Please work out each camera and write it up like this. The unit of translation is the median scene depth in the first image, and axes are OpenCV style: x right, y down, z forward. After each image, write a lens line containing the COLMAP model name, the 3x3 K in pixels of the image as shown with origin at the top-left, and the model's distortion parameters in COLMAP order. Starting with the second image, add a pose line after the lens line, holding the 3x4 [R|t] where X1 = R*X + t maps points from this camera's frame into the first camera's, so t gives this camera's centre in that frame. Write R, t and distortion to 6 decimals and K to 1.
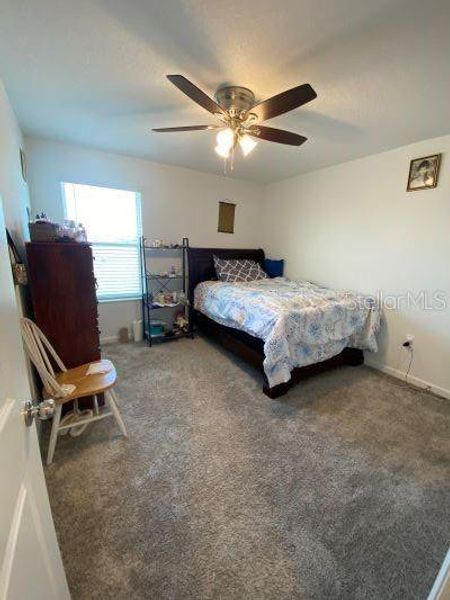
lens RADIAL K [[244.9, 0, 224.9], [0, 244.9, 301.6], [0, 0, 1]] dist [0.024981, -0.021691]
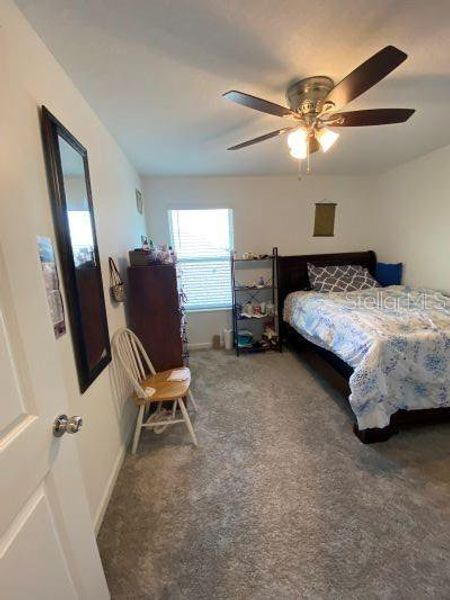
lens RADIAL K [[244.9, 0, 224.9], [0, 244.9, 301.6], [0, 0, 1]] dist [0.024981, -0.021691]
pose [[0.900548, 0.016004, -0.434463, 0.129859], [-0.022153, 0.999713, -0.009093, -0.049701], [0.434193, 0.017813, 0.900644, 0.076208]]
